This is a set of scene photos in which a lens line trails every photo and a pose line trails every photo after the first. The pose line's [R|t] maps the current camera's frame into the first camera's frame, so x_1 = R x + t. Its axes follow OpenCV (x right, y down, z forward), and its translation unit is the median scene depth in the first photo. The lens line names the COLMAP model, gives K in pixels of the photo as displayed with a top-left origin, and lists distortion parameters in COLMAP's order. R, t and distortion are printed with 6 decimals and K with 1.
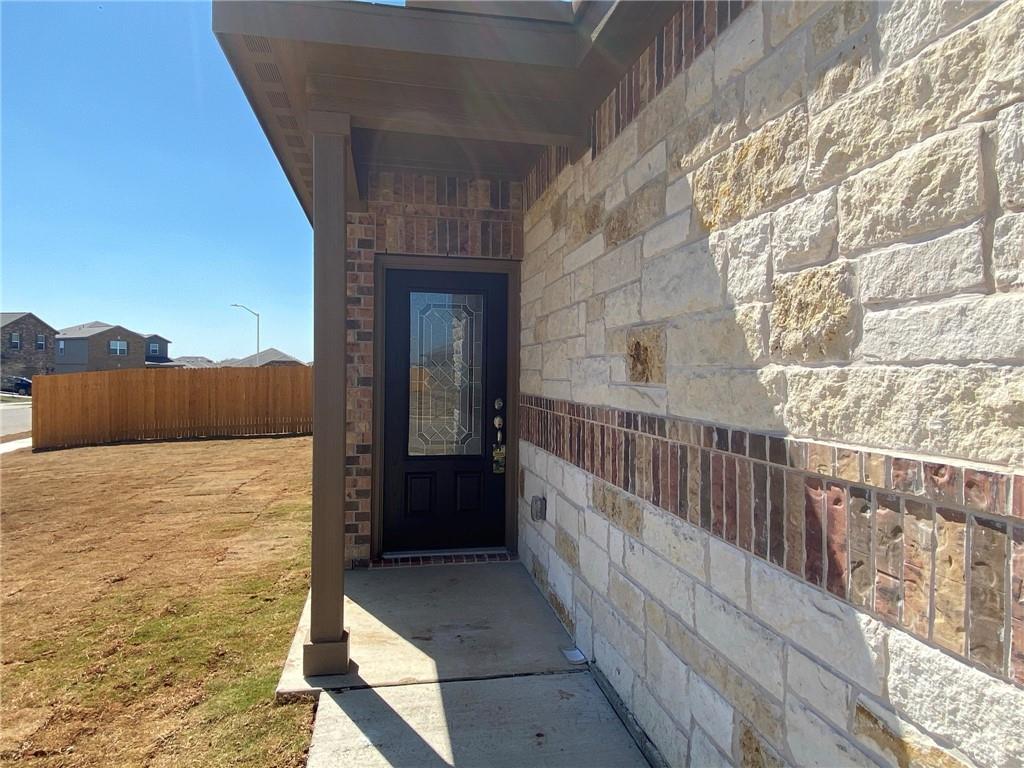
lens RADIAL K [[667.8, 0, 514.4], [0, 667.8, 370.0], [0, 0, 1]] dist [0.002589, -0.000041]
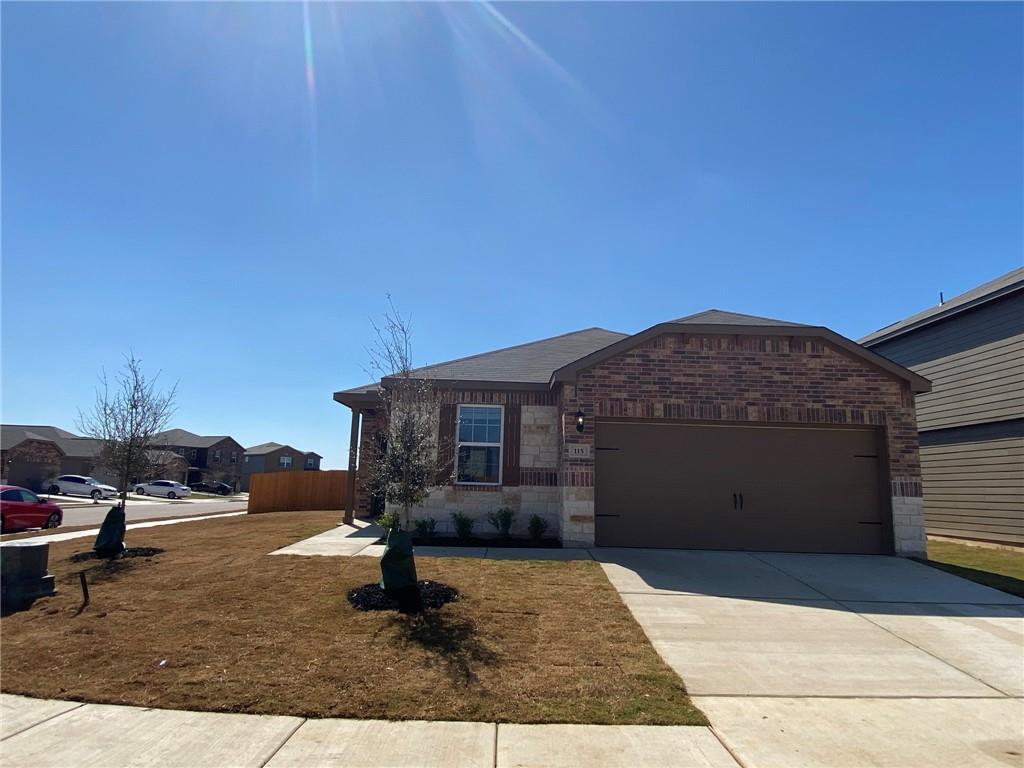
lens RADIAL K [[603.4, 0, 512.0], [0, 603.4, 384.0], [0, 0, 1]] dist [0.103651, -0.124458]
pose [[0.984744, -0.012942, -0.173527, 1.098370], [-0.016063, 0.986212, -0.164707, 0.113764], [0.173266, 0.164982, 0.970958, -2.133410]]
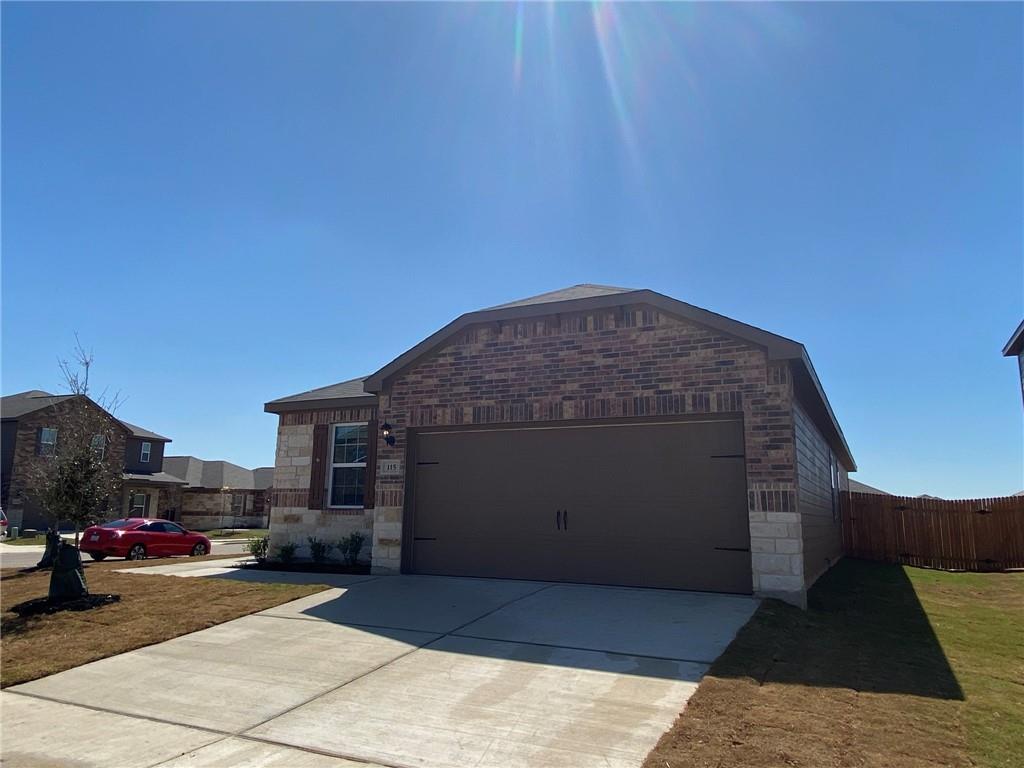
lens RADIAL K [[706.4, 0, 512.0], [0, 706.4, 384.0], [0, 0, 1]] dist [0.098375, -0.000525]
pose [[0.790188, -0.108160, -0.603244, 2.734192], [-0.006492, 0.982771, -0.184712, 0.147972], [0.612830, 0.149873, 0.775872, -1.505852]]
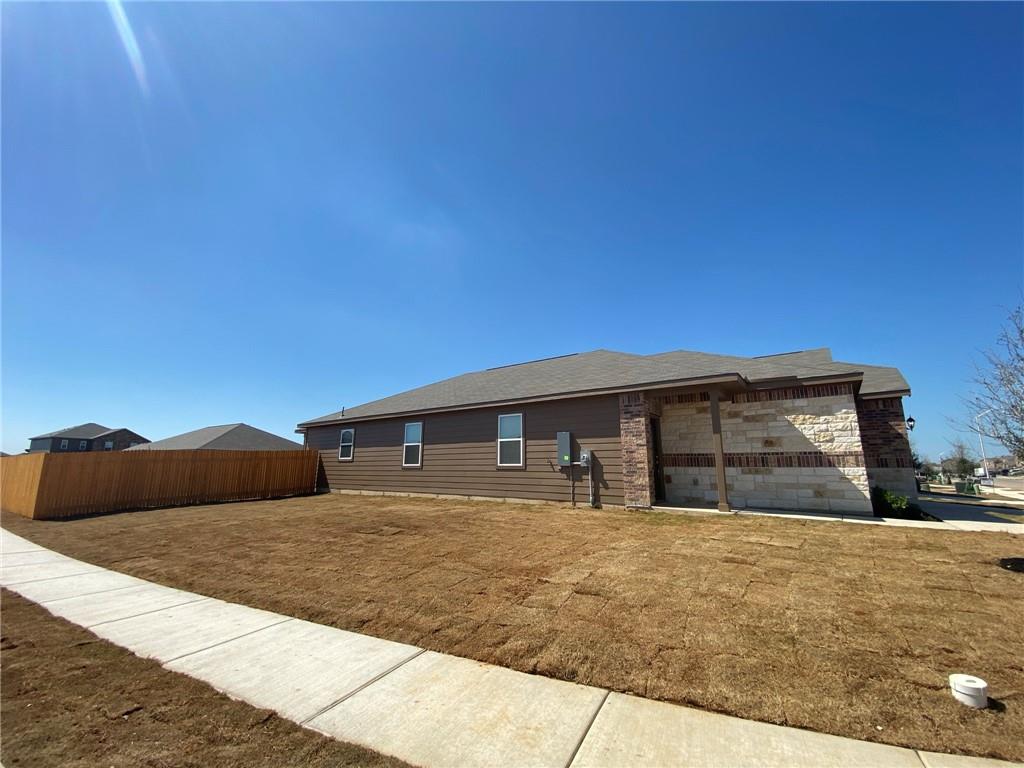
lens RADIAL K [[418.2, 0, 508.1], [0, 418.2, 384.2], [0, 0, 1]] dist [0.019082, -0.019686]
pose [[0.730537, 0.125092, 0.671318, -2.349382], [0.002076, 0.982667, -0.185367, 0.090133], [-0.682870, 0.136811, 0.717615, -0.093320]]
